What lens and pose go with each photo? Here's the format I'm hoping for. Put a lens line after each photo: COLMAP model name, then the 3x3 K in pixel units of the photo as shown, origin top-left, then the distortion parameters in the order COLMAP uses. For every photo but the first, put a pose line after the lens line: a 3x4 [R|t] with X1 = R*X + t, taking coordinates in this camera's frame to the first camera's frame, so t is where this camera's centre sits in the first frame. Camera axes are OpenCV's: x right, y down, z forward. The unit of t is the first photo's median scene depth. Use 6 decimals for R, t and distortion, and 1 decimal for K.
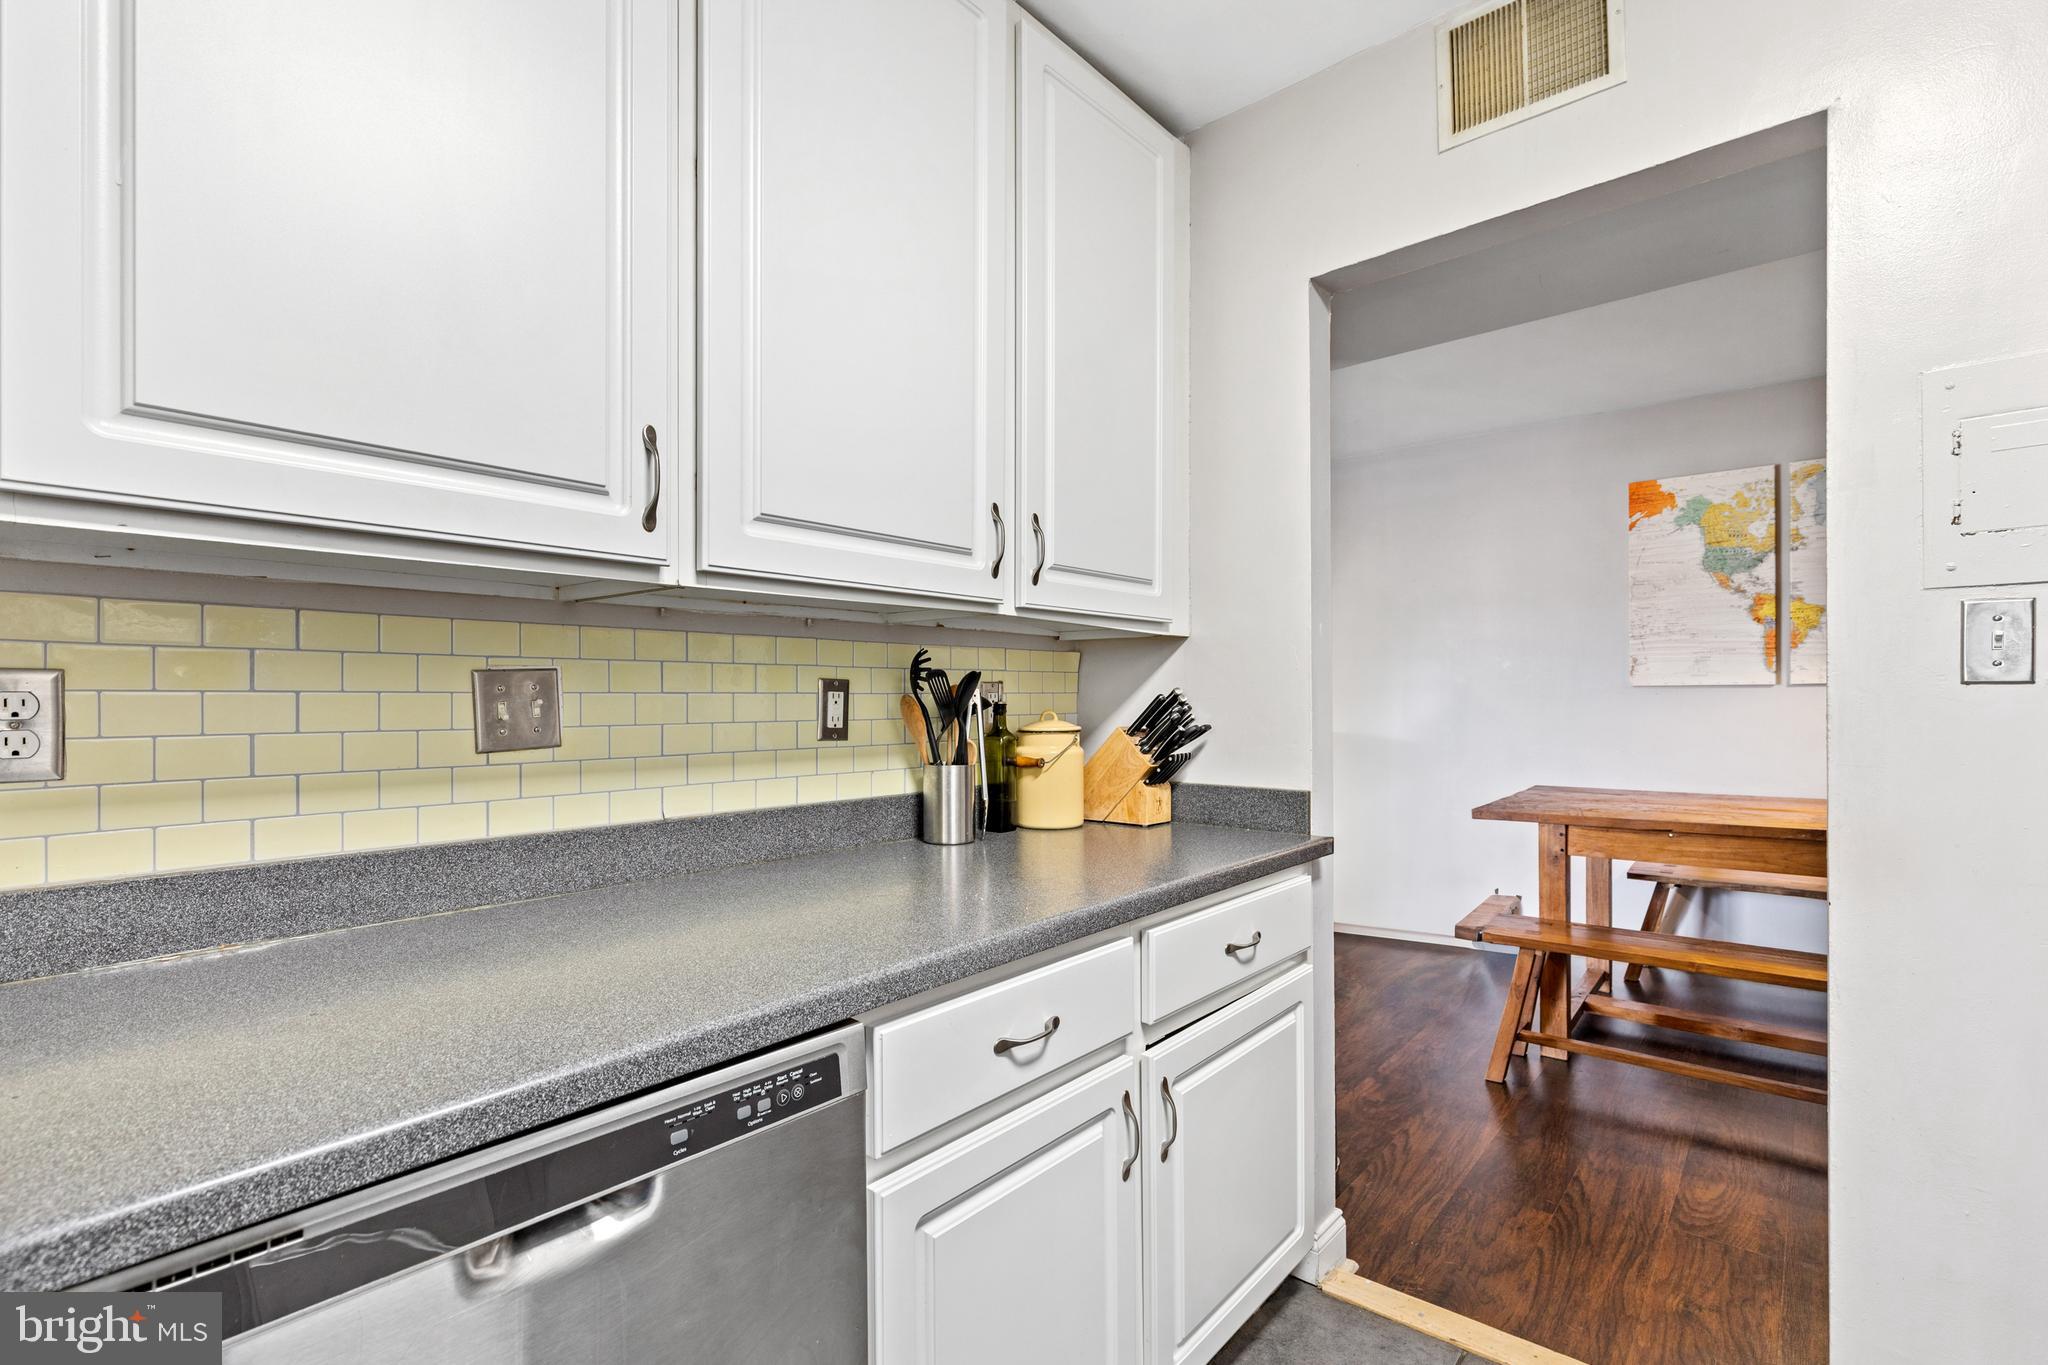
lens RADIAL K [[920.4, 0, 1031.7], [0, 920.4, 684.8], [0, 0, 1]] dist [0.001958, 0.000097]
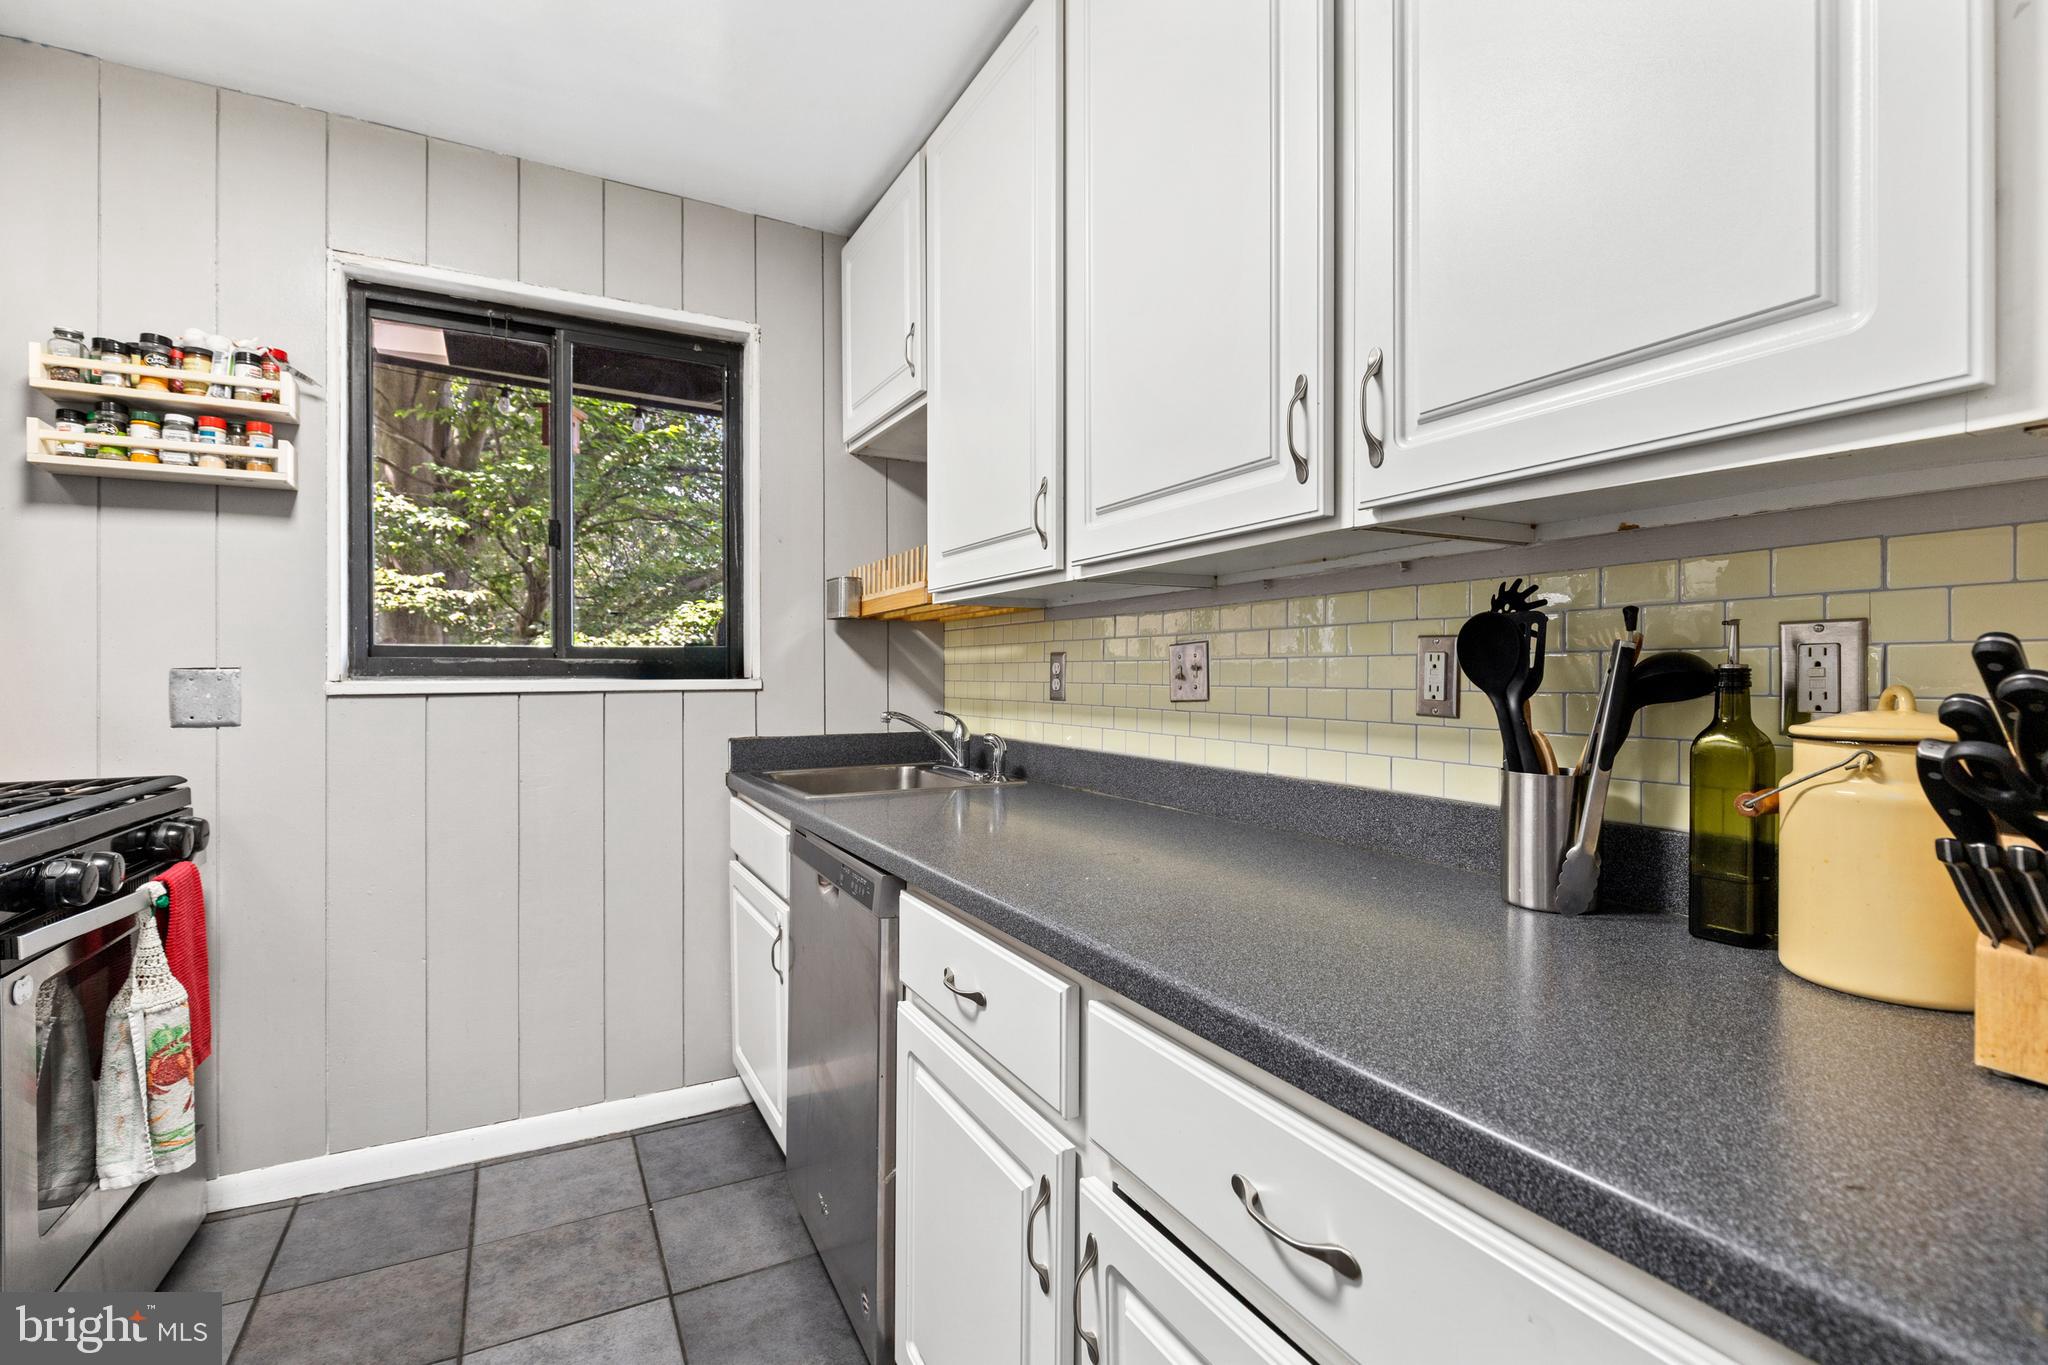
lens RADIAL K [[920.4, 0, 1020.3], [0, 920.4, 678.8], [0, 0, 1]] dist [0.001958, 0.000097]
pose [[-0.360188, 0.001407, -0.932879, 0.734989], [0.004256, 0.999991, -0.000135, 0.033492], [0.932870, -0.004019, -0.360191, 1.163848]]
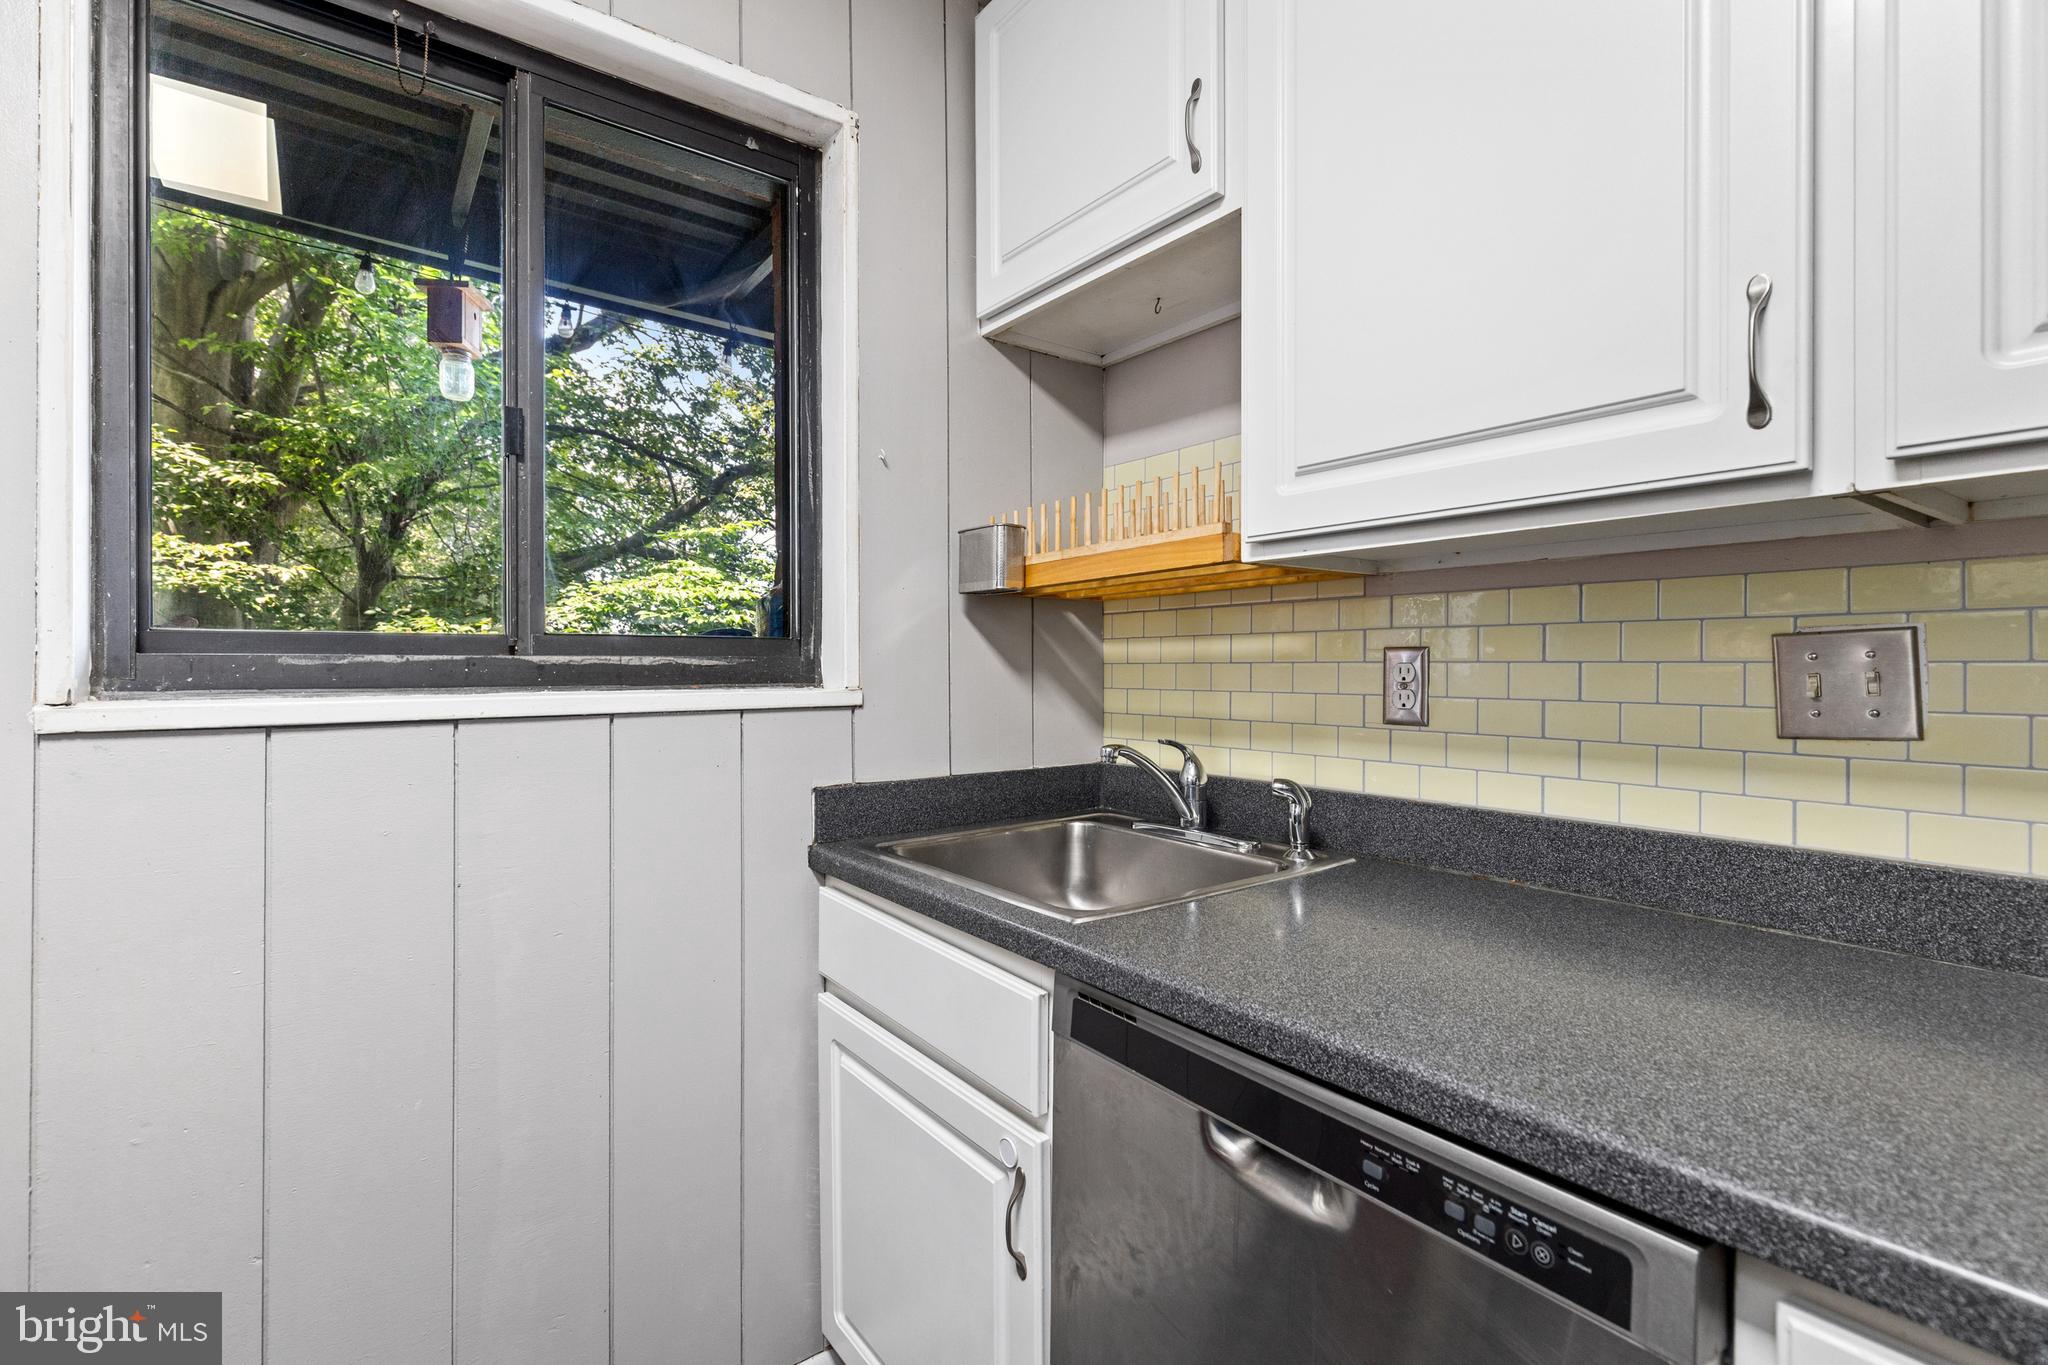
lens RADIAL K [[920.4, 0, 1014.2], [0, 920.4, 668.3], [0, 0, 1]] dist [0.001958, 0.000097]
pose [[-0.223385, -0.003774, -0.974723, 0.469339], [0.004445, 0.999978, -0.004891, 0.021674], [0.974720, -0.005425, -0.223364, 0.765198]]
